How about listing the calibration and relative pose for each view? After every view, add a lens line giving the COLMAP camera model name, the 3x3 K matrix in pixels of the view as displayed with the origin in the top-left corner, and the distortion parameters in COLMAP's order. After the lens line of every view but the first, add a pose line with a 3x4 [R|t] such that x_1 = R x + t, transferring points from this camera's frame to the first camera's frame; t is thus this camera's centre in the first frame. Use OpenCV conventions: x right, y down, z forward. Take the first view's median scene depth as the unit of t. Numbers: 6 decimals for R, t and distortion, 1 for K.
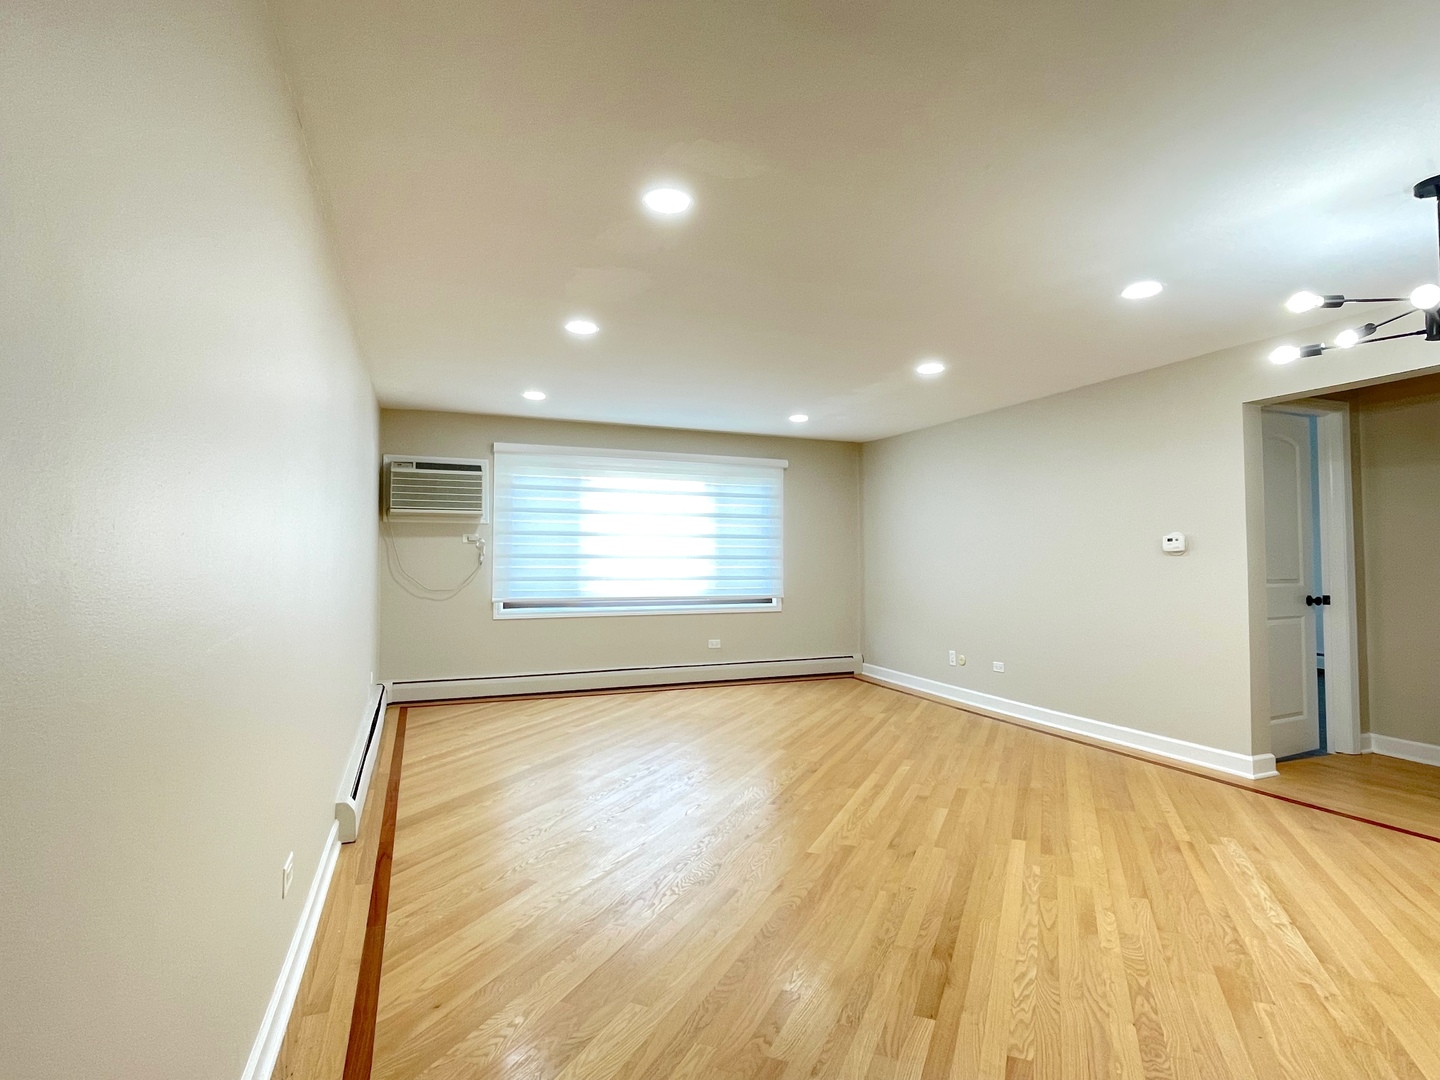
lens RADIAL K [[752.4, 0, 720.0], [0, 752.4, 537.8], [0, 0, 1]] dist [-0.000931, 0.000175]
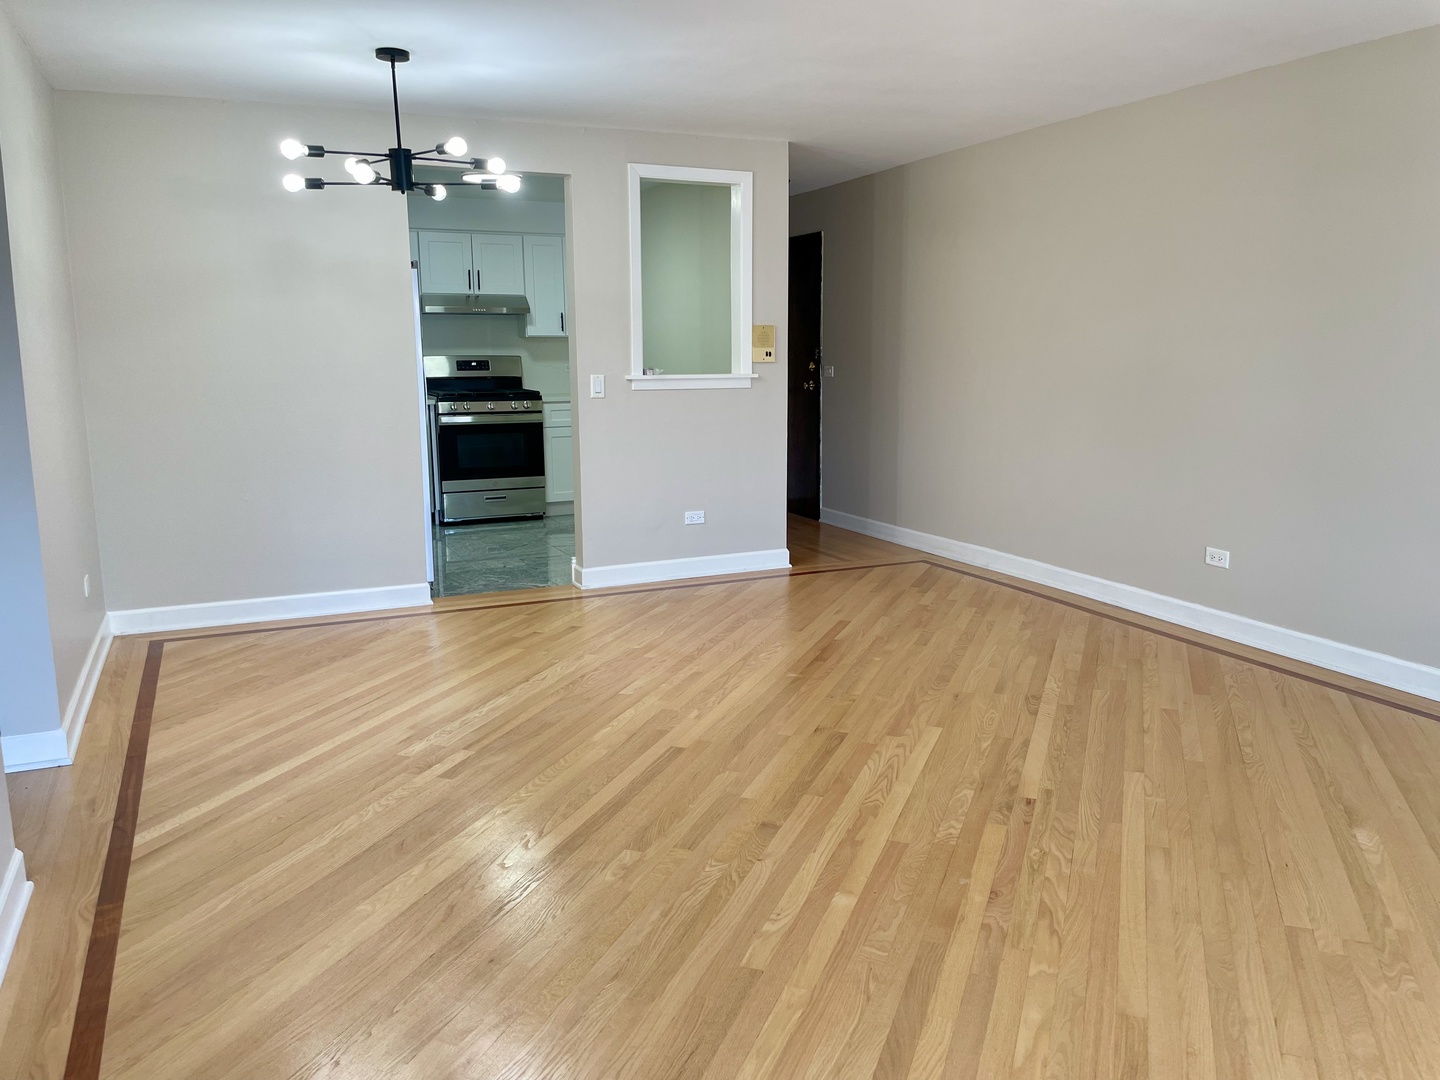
lens RADIAL K [[1087.6, 0, 720.0], [0, 1087.6, 538.8], [0, 0, 1]] dist [0.052601, 0.002794]
pose [[-0.998764, 0.015240, -0.047306, 0.405713], [0.008062, 0.988900, 0.148362, 0.019676], [0.049042, 0.147797, -0.987801, 2.092927]]
